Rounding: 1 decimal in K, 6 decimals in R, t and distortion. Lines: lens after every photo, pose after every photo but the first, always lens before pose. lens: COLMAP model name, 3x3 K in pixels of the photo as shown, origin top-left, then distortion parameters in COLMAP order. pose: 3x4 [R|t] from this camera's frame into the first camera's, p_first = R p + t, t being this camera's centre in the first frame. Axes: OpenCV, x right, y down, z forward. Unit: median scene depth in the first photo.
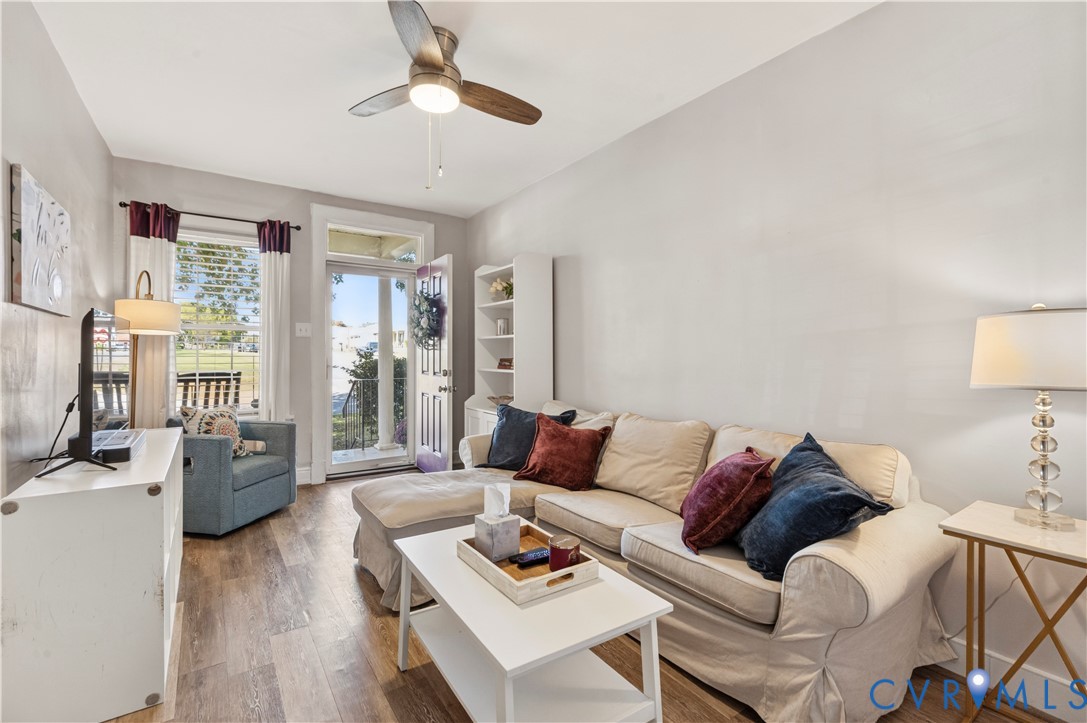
lens RADIAL K [[487.9, 0, 543.2], [0, 487.9, 351.8], [0, 0, 1]] dist [-0.000794, -0.001976]
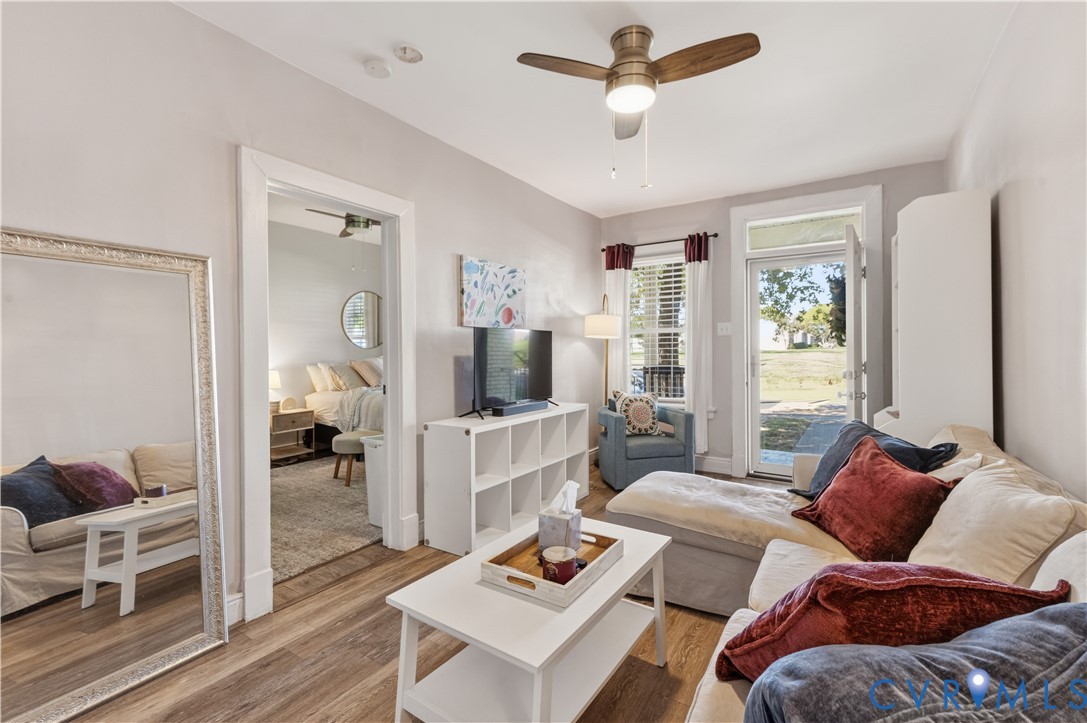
lens RADIAL K [[477.4, 0, 540.8], [0, 477.4, 350.5], [0, 0, 1]] dist [0.010362, -0.000423]
pose [[0.372842, -0.005944, -0.927876, 0.387067], [0.008244, 0.999961, -0.003093, 0.002291], [0.927858, -0.006496, 0.372877, 0.279734]]
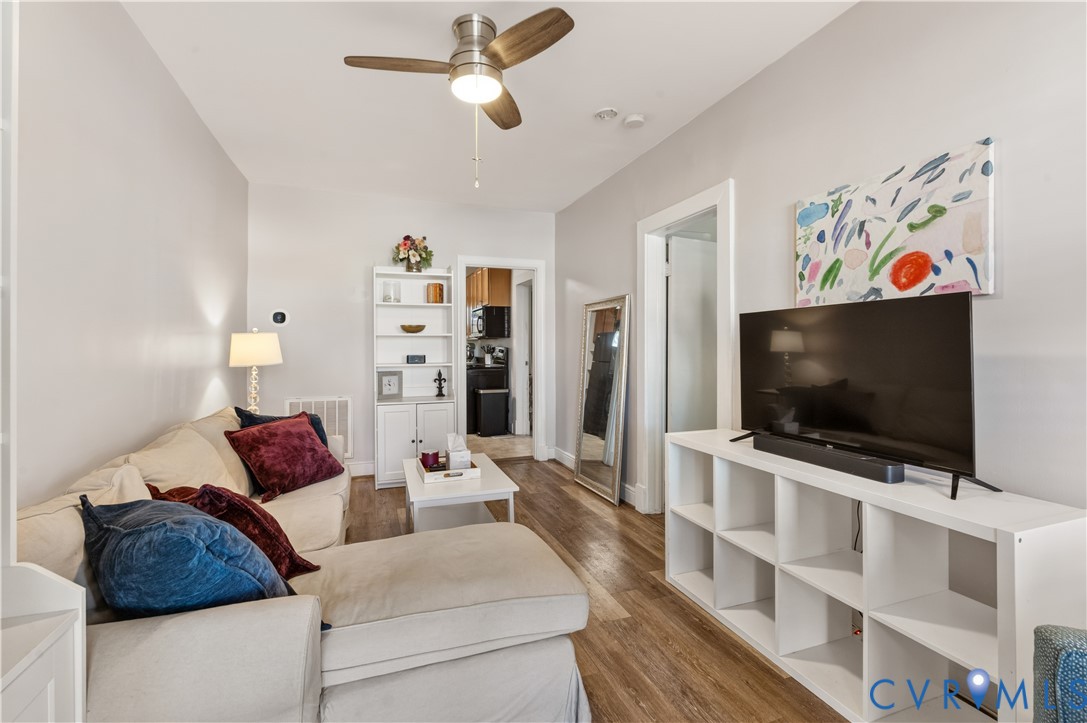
lens RADIAL K [[484.0, 0, 534.5], [0, 484.0, 345.4], [0, 0, 1]] dist [0.000136, -0.000279]
pose [[-0.963183, 0.003586, 0.268824, -0.364672], [0.002749, 0.999990, -0.003491, -0.000799], [-0.268834, -0.002623, -0.963183, 1.172194]]
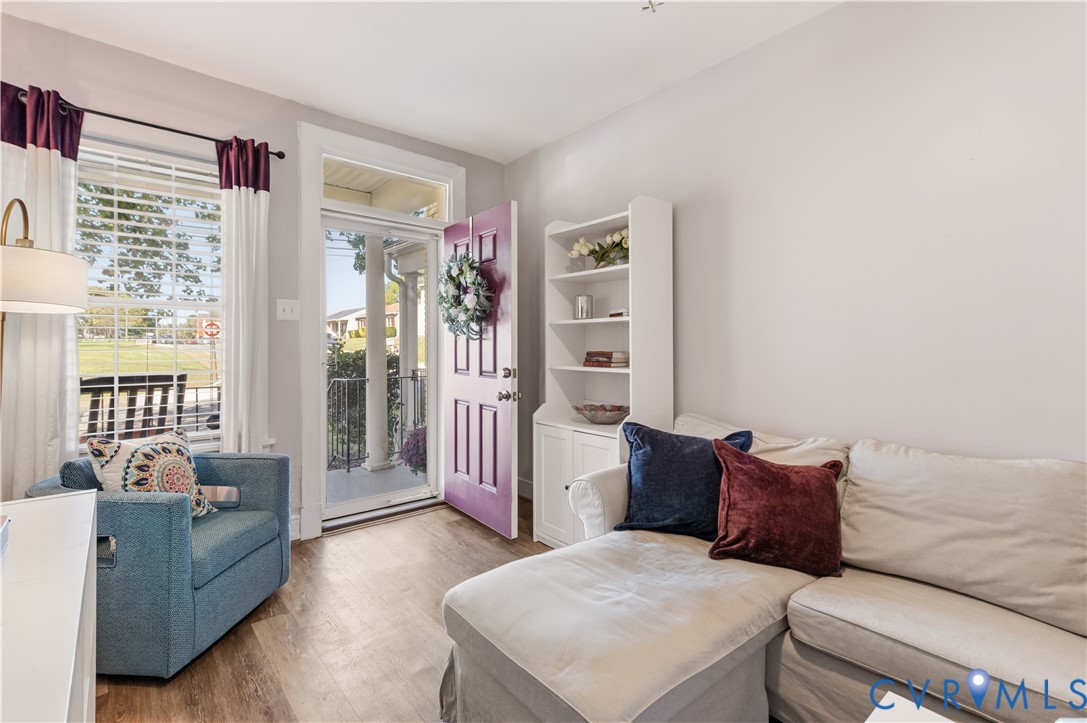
lens RADIAL K [[497.4, 0, 542.8], [0, 497.4, 345.6], [0, 0, 1]] dist [0.007711, -0.000188]
pose [[0.994287, -0.001993, 0.106725, -0.256818], [0.001482, 0.999987, 0.004869, 0.001231], [-0.106733, -0.004683, 0.994277, 0.334392]]
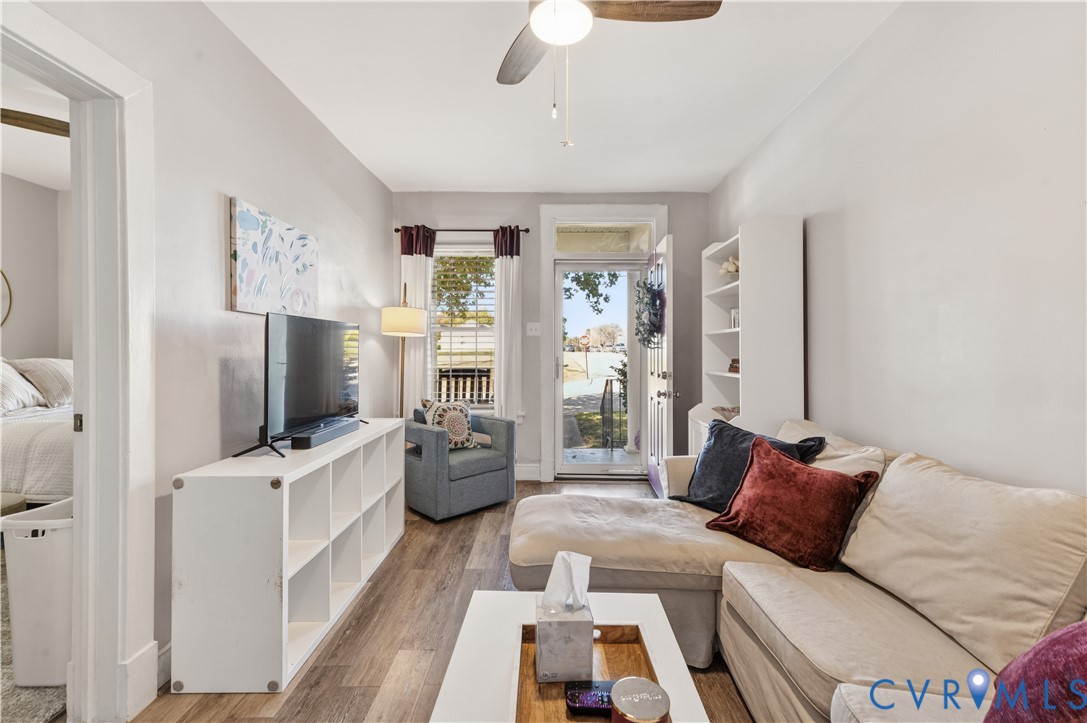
lens RADIAL K [[477.4, 0, 540.8], [0, 477.4, 350.5], [0, 0, 1]] dist [0.010362, -0.000423]
pose [[0.818040, -0.002395, -0.575156, 0.115204], [0.001759, 0.999997, -0.001663, 0.001210], [0.575158, 0.000349, 0.818042, 0.221589]]
